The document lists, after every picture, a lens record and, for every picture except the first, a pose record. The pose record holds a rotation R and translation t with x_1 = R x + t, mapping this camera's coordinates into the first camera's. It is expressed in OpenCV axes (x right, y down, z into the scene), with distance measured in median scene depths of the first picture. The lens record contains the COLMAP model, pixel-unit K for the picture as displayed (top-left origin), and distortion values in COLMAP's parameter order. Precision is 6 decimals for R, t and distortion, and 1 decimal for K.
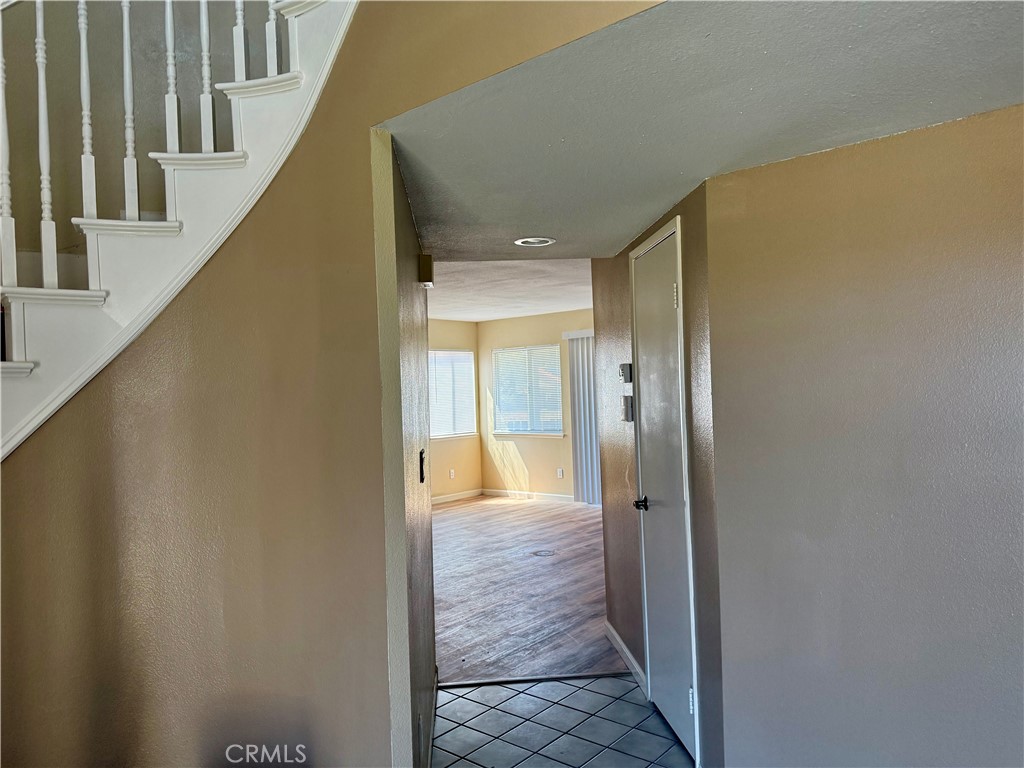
lens RADIAL K [[729.0, 0, 529.0], [0, 729.0, 389.4], [0, 0, 1]] dist [0.098179, -0.120954]
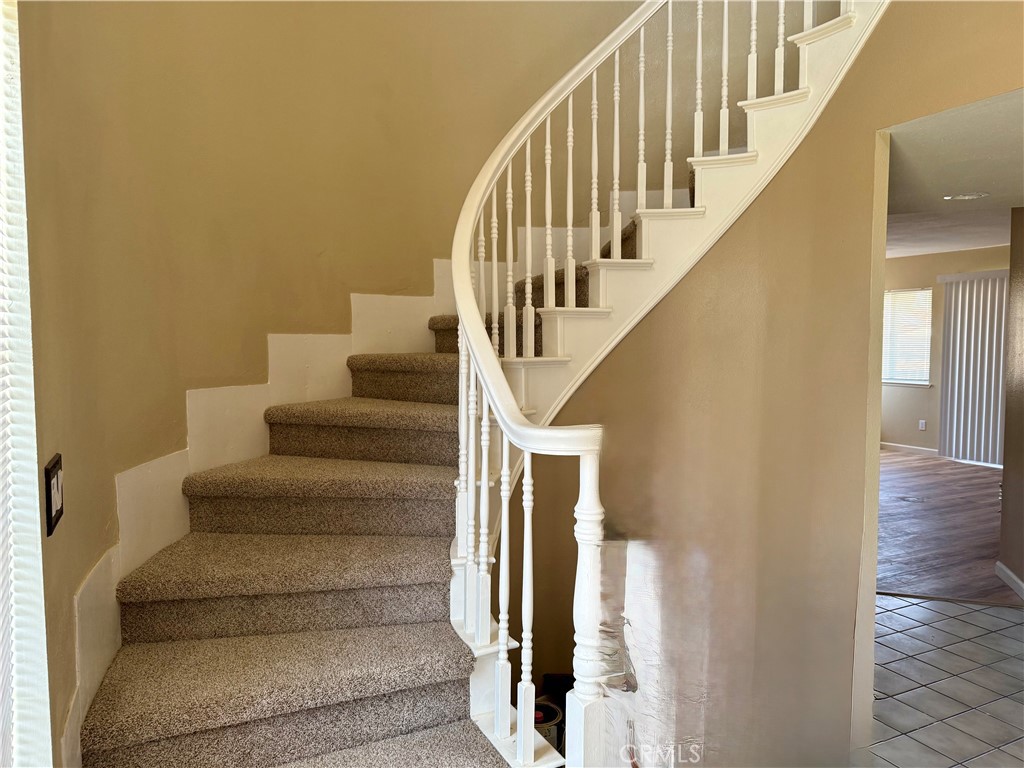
lens RADIAL K [[729.0, 0, 529.0], [0, 729.0, 389.4], [0, 0, 1]] dist [0.098179, -0.120954]
pose [[0.913156, 0.062026, -0.402864, -0.095502], [-0.030142, 0.995924, 0.085012, 0.004628], [0.406495, -0.065486, 0.911303, -0.214238]]
